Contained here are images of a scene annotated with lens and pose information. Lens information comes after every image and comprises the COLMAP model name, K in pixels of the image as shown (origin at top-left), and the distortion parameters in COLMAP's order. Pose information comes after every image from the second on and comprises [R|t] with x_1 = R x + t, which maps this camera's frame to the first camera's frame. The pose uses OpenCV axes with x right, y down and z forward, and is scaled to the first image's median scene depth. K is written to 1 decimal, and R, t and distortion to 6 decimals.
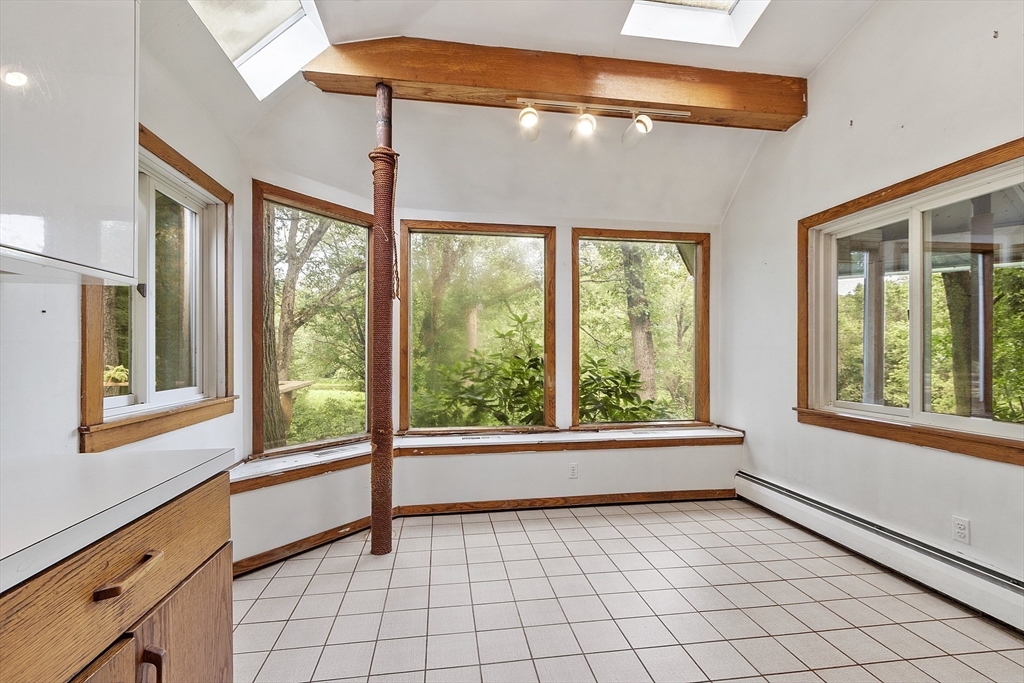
lens RADIAL K [[458.8, 0, 513.8], [0, 458.8, 349.7], [0, 0, 1]] dist [0.005065, 0.000271]
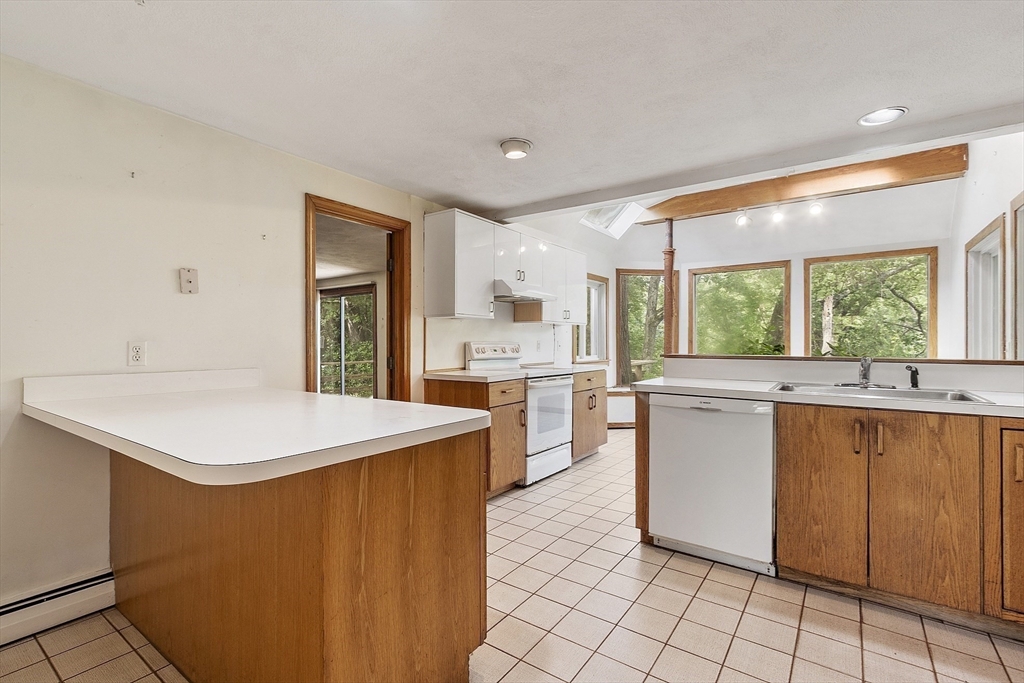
lens RADIAL K [[458.8, 0, 505.8], [0, 458.8, 344.7], [0, 0, 1]] dist [0.005065, 0.000271]
pose [[0.711261, 0.000124, -0.702928, 0.694479], [0.008203, 0.999930, 0.008477, -0.005034], [0.702880, -0.011795, 0.711210, -1.088740]]
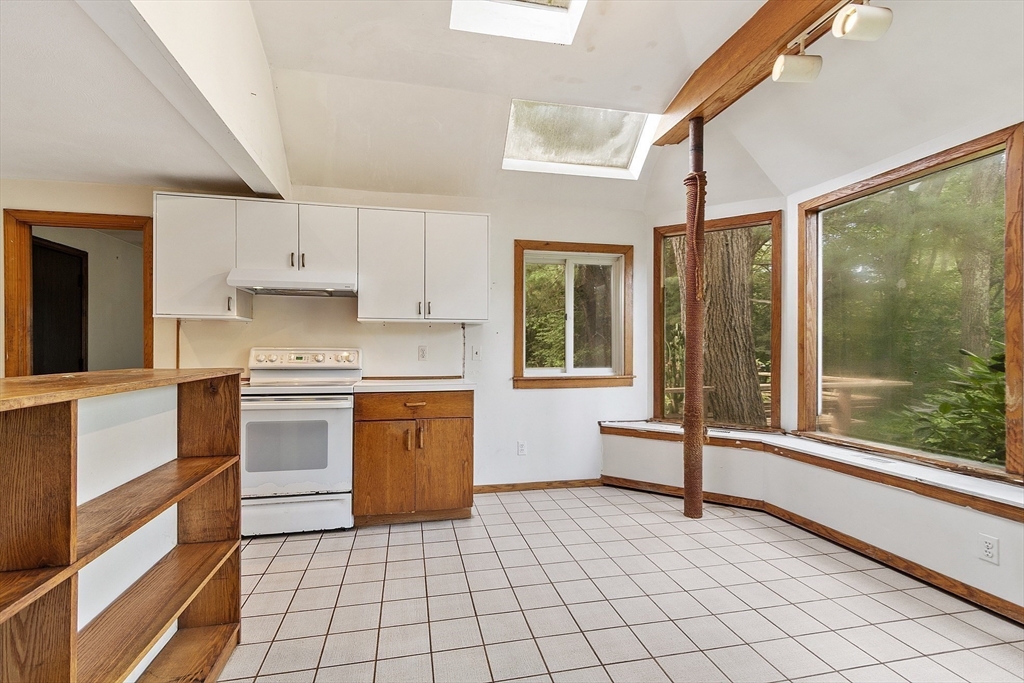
lens RADIAL K [[458.8, 0, 505.9], [0, 458.8, 350.5], [0, 0, 1]] dist [0.005065, 0.000271]
pose [[0.066267, 0.002031, -0.997800, 0.846002], [0.006623, 0.999975, 0.002475, 0.007605], [0.997780, -0.006773, 0.066252, 0.440415]]
